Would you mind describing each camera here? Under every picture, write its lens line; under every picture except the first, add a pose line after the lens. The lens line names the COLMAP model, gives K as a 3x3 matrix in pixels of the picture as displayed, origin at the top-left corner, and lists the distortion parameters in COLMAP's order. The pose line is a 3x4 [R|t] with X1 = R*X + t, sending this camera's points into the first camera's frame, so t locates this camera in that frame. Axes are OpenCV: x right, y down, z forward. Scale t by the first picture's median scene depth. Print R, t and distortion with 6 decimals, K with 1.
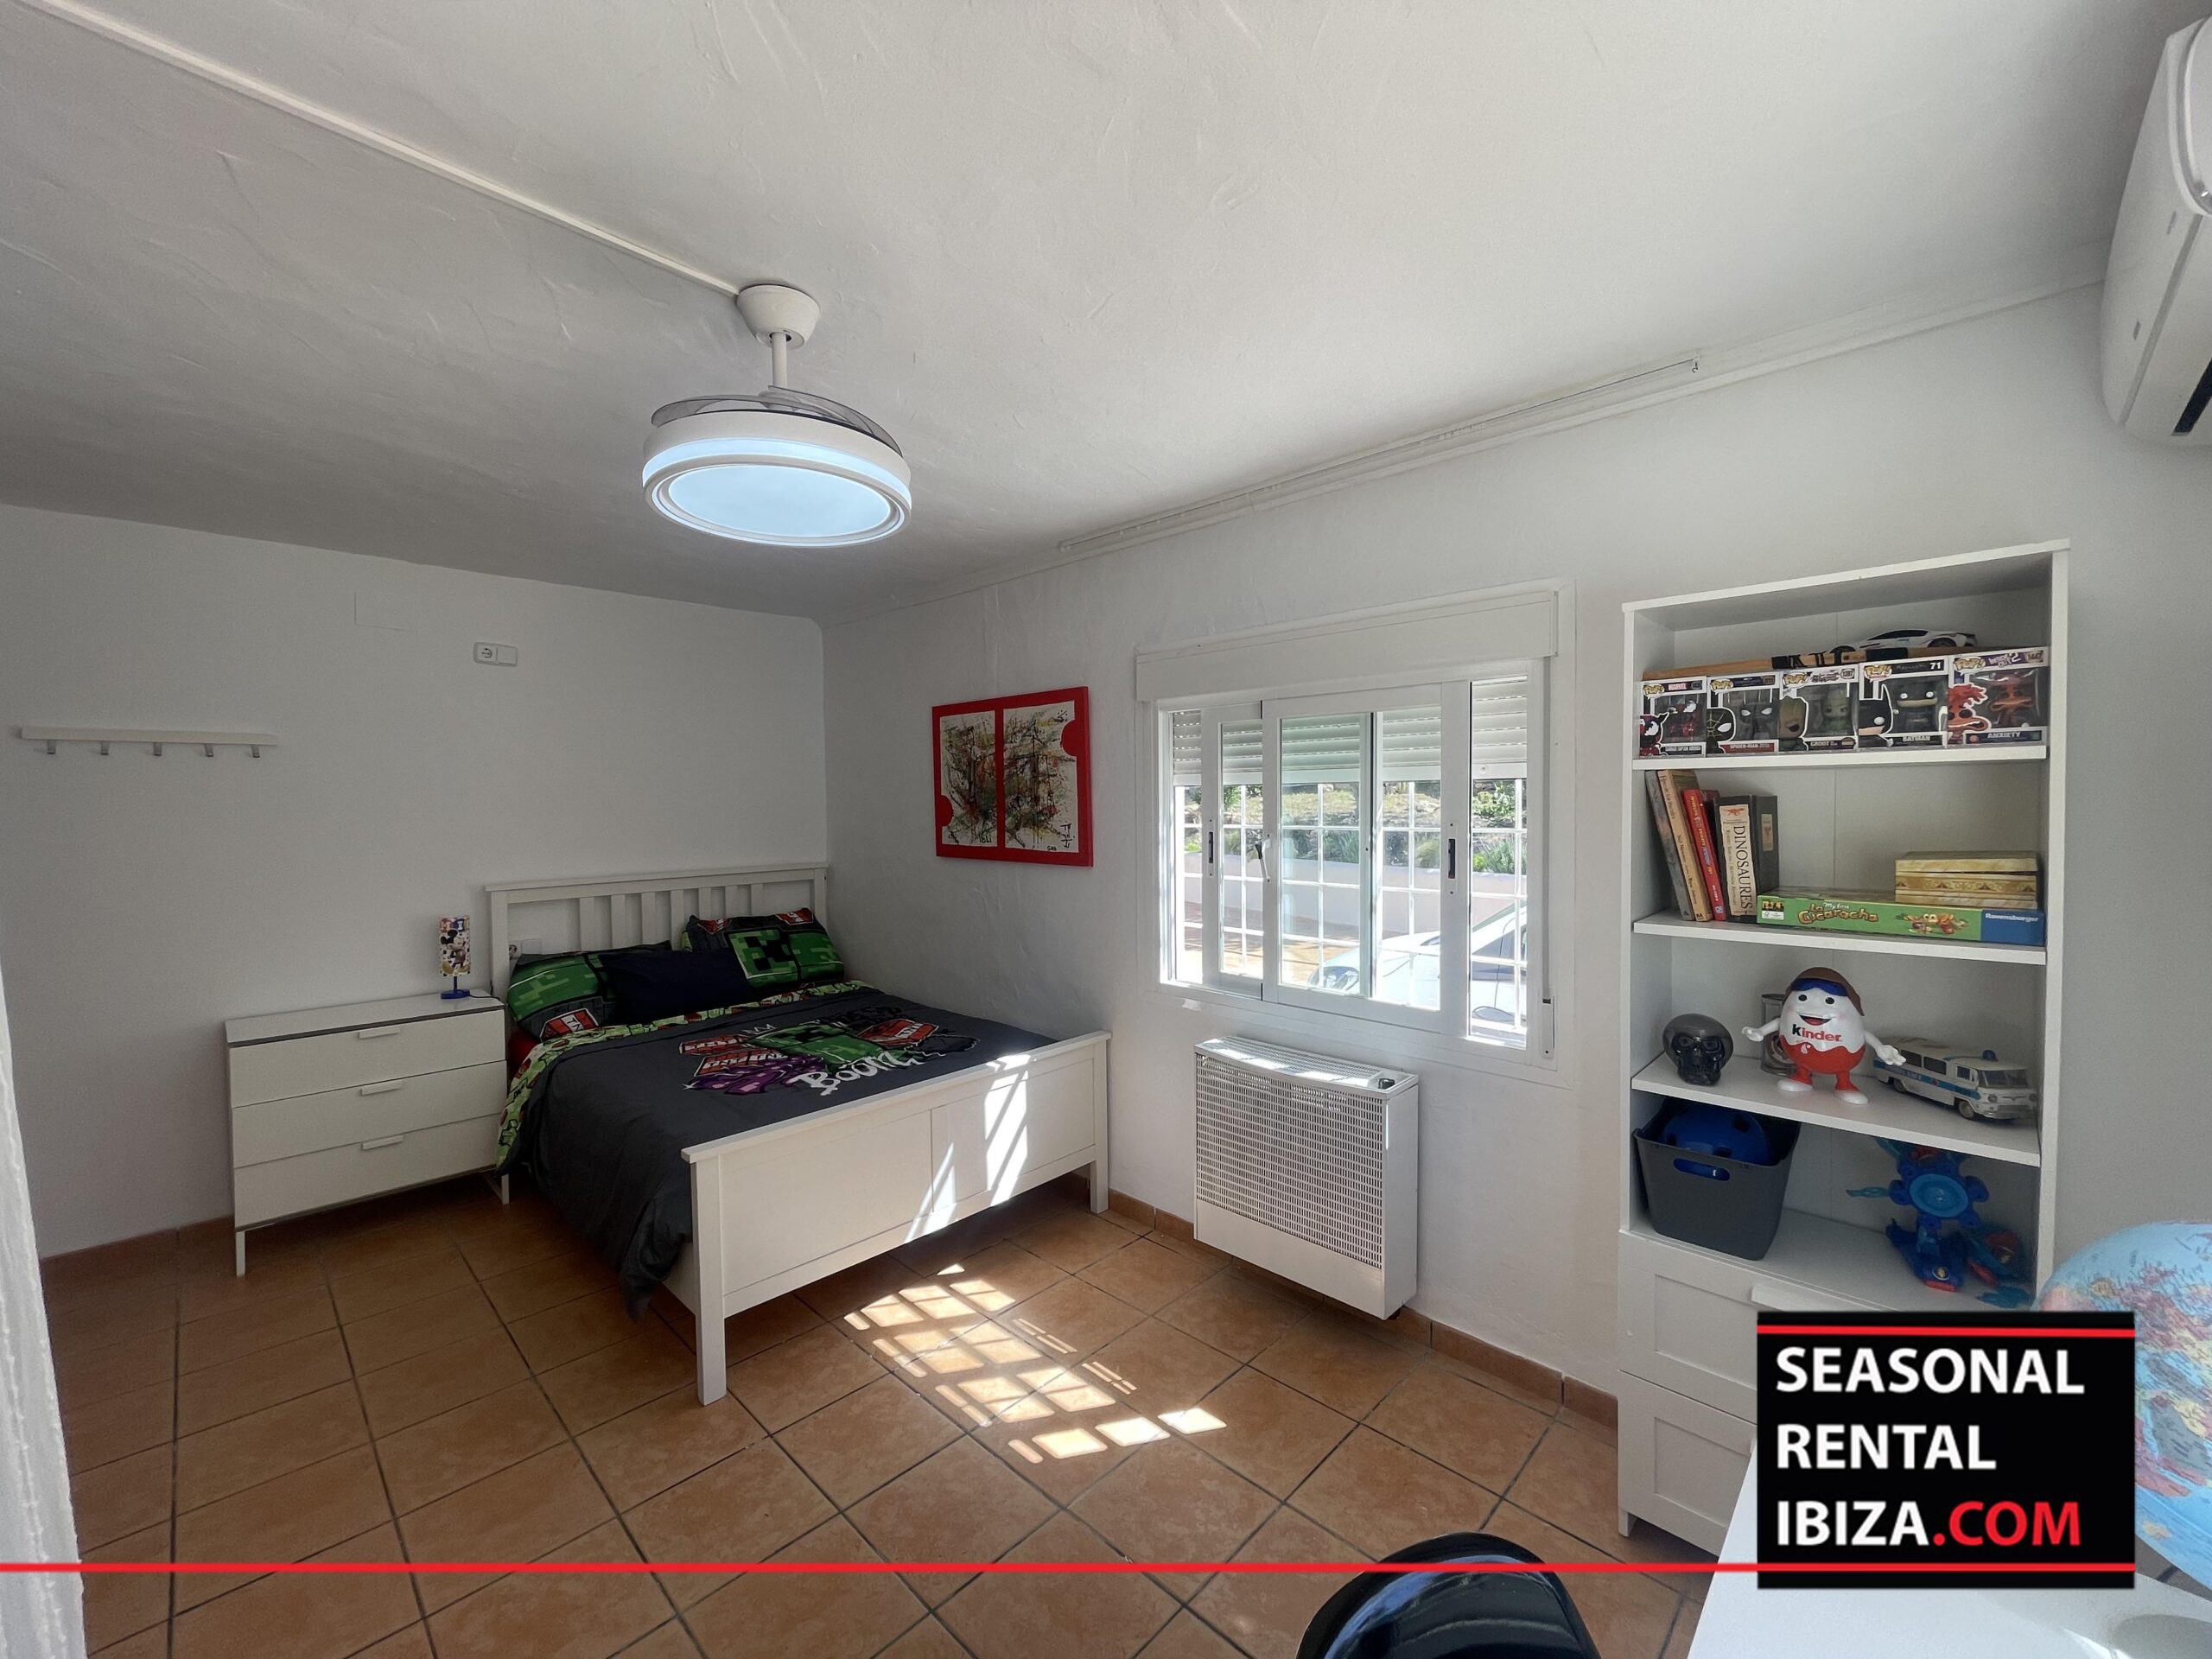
lens RADIAL K [[894.2, 0, 1102.6], [0, 894.2, 824.7], [0, 0, 1]] dist [-0.003492, -0.000886]
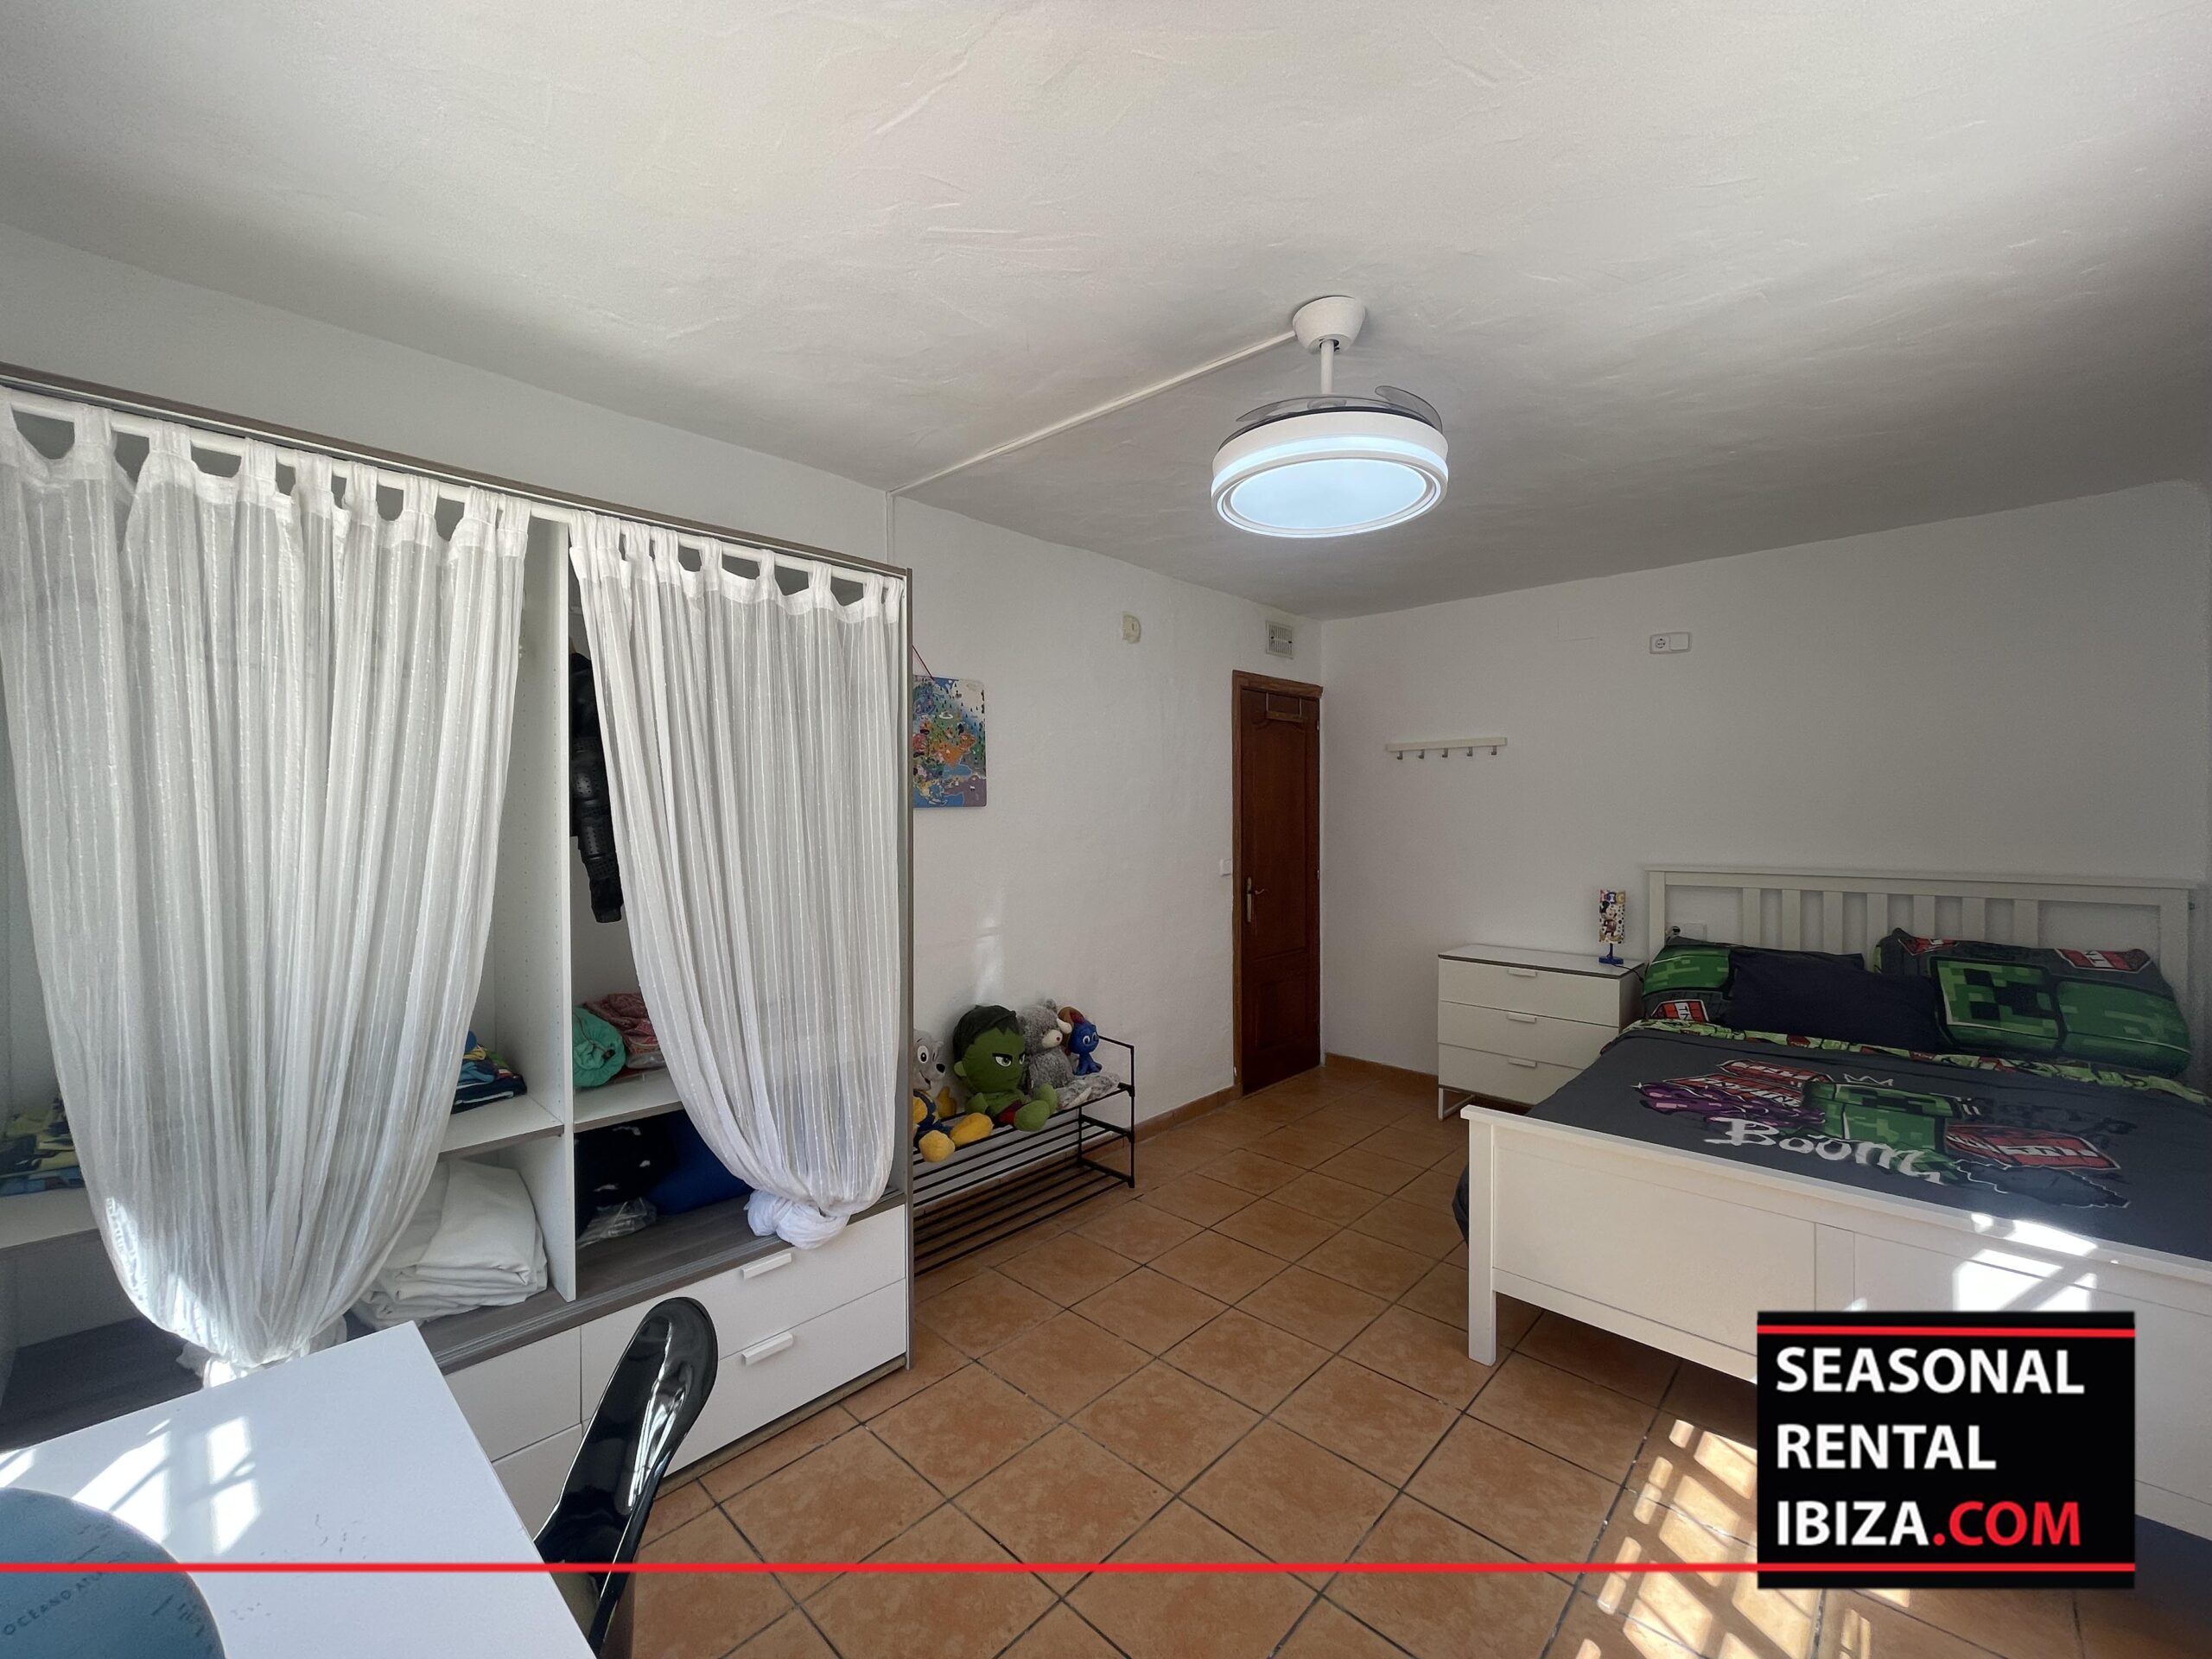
lens RADIAL K [[894.2, 0, 1102.0], [0, 894.2, 826.7], [0, 0, 1]] dist [-0.003492, -0.000886]
pose [[0.009620, 0.024565, -0.999652, 0.371320], [-0.026023, 0.999366, 0.024307, 0.014853], [0.999615, 0.025780, 0.010253, 0.358842]]
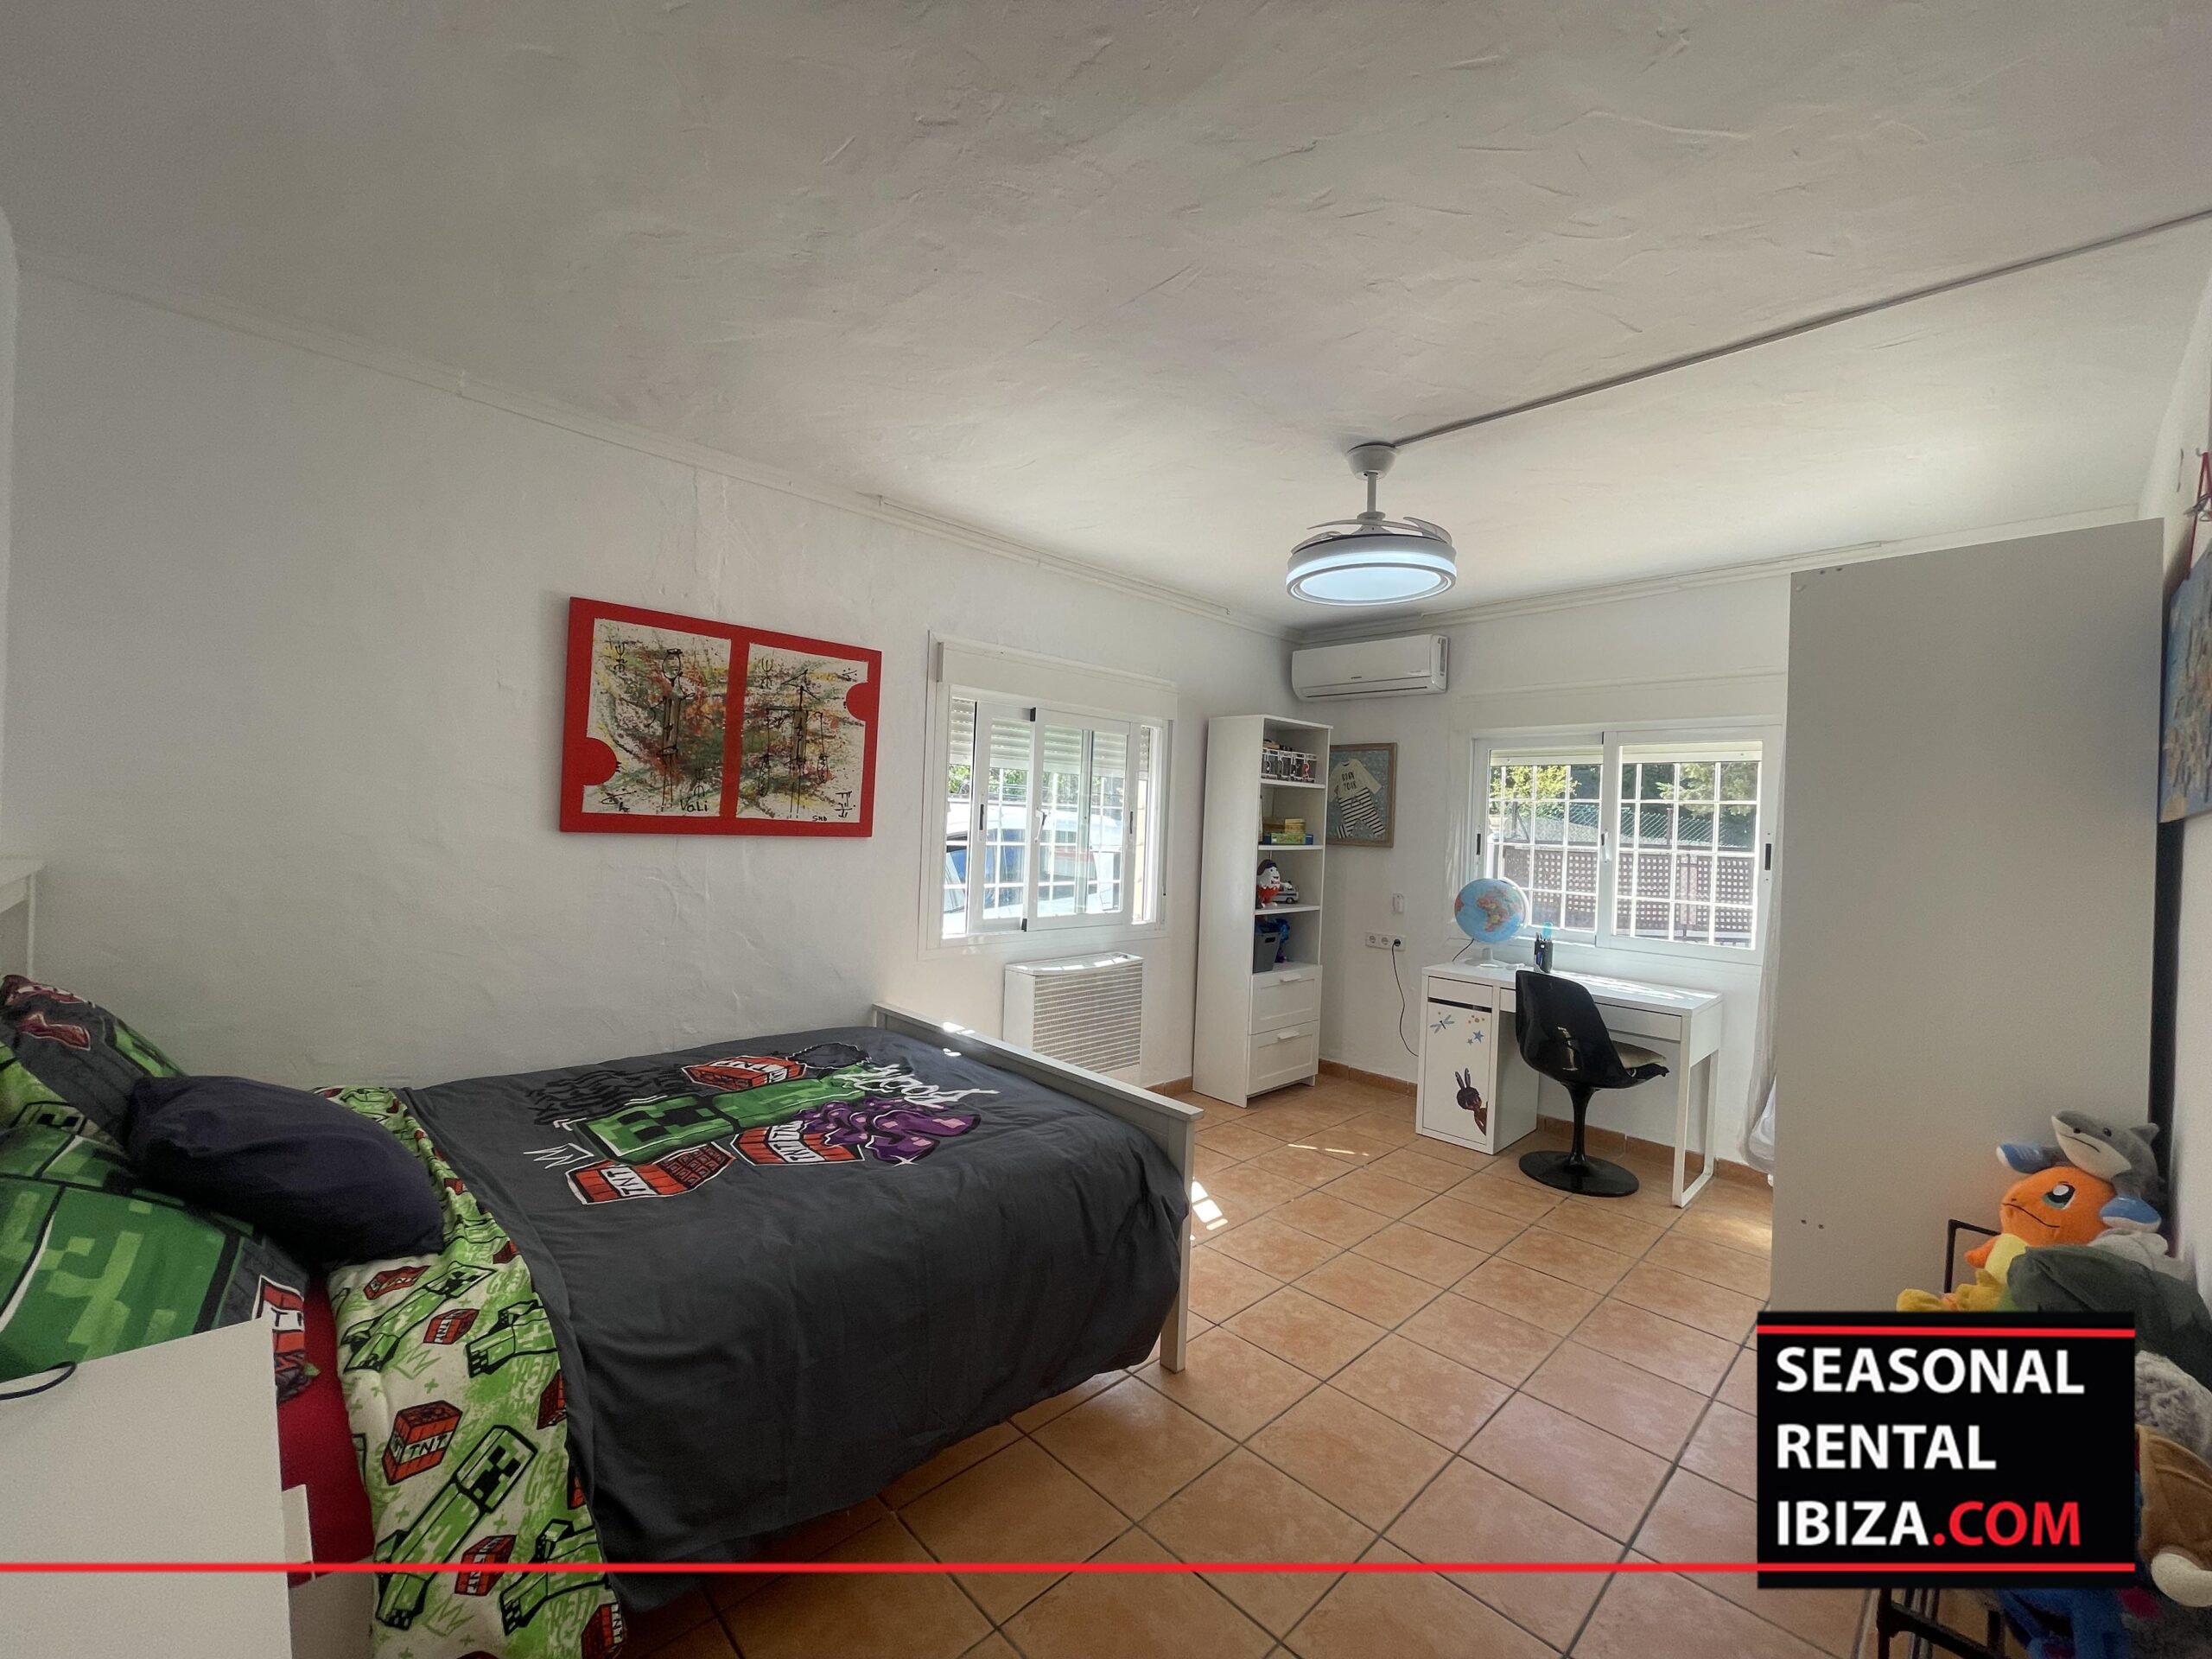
lens RADIAL K [[894.2, 0, 1110.7], [0, 894.2, 822.2], [0, 0, 1]] dist [-0.003492, -0.000886]
pose [[0.019441, 0.009601, 0.999765, -0.943825], [-0.005970, 0.999937, -0.009486, 0.037342], [-0.999793, -0.005784, 0.019497, 0.697943]]
